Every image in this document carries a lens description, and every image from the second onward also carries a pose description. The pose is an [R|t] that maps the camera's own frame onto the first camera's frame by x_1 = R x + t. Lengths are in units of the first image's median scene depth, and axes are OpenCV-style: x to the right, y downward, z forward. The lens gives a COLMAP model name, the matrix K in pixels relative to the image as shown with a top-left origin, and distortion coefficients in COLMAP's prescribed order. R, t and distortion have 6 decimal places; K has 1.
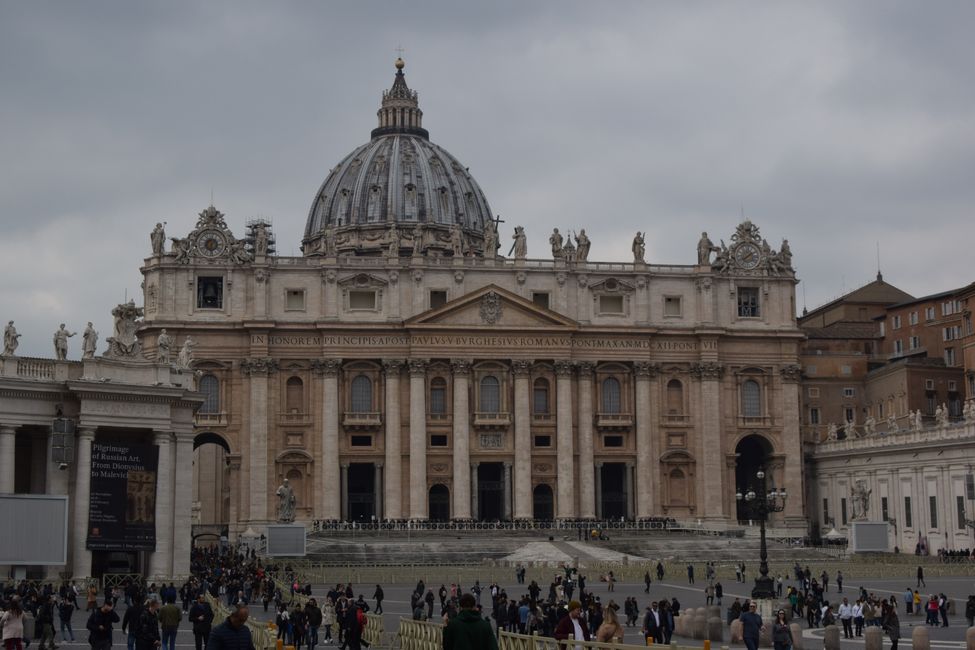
lens RADIAL K [[1464.6, 0, 487.5], [0, 1464.6, 325.0], [0, 0, 1]] dist [-0.042724, -0.025428]
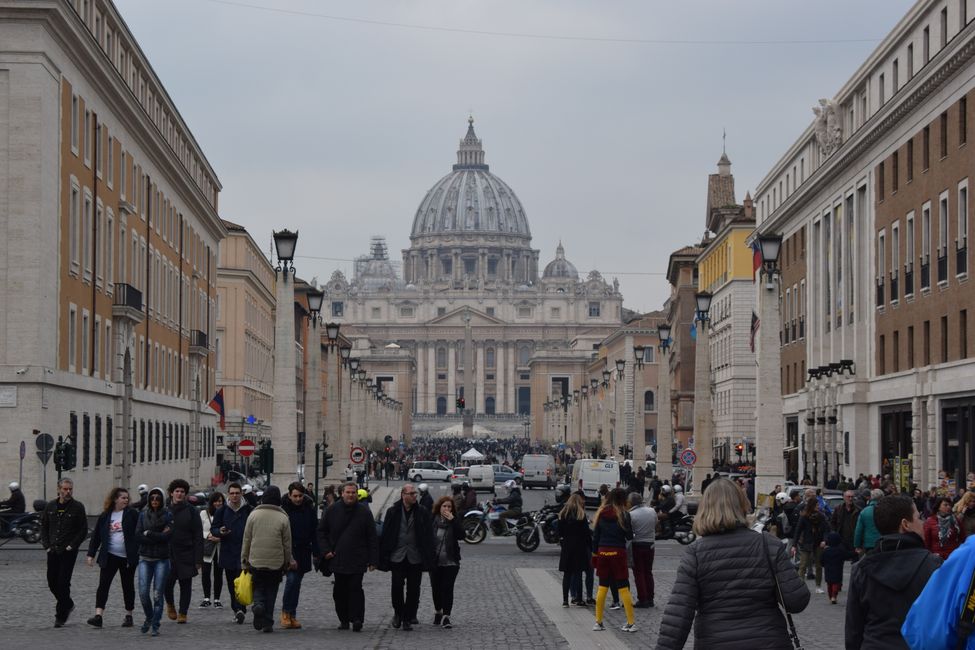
lens RADIAL K [[1825.6, 0, 470.3], [0, 1825.6, 327.4], [0, 0, 1]] dist [0.026967, -0.016555]
pose [[0.986458, 0.002774, -0.163994, 0.450874], [0.014258, 0.994622, 0.102587, -0.270758], [0.163396, -0.103535, 0.981113, -1.640432]]
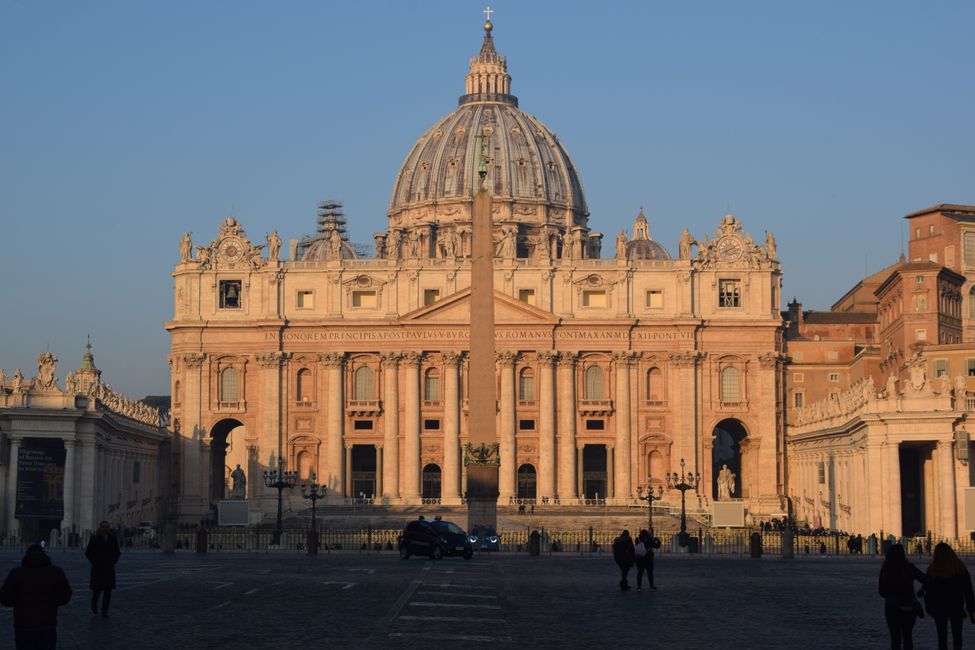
lens RADIAL K [[1825.6, 0, 470.3], [0, 1825.6, 327.4], [0, 0, 1]] dist [0.026967, -0.016555]
pose [[0.984815, -0.009224, -0.173361, 0.234670], [0.016877, 0.998945, 0.042720, -0.053180], [0.172784, -0.044997, 0.983931, -0.353030]]
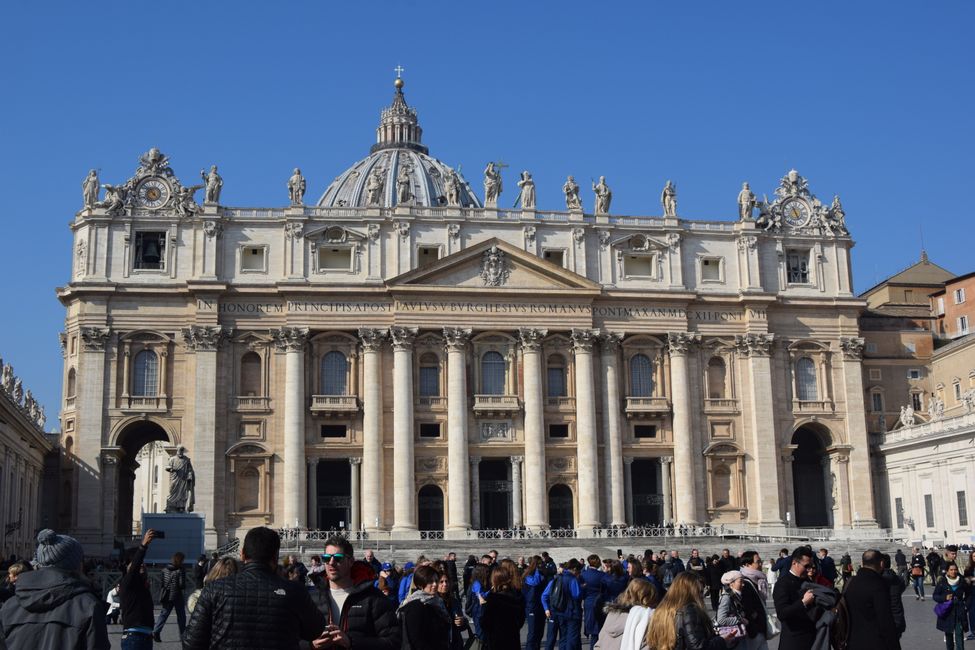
lens RADIAL K [[1200.6, 0, 488.0], [0, 1200.6, 306.0], [0, 0, 1]] dist [-0.139575, -0.011278]
pose [[0.999959, -0.009104, 0.000106, -0.000856], [0.009087, 0.997198, -0.074251, 0.059481], [0.000570, 0.074249, 0.997240, 0.336359]]
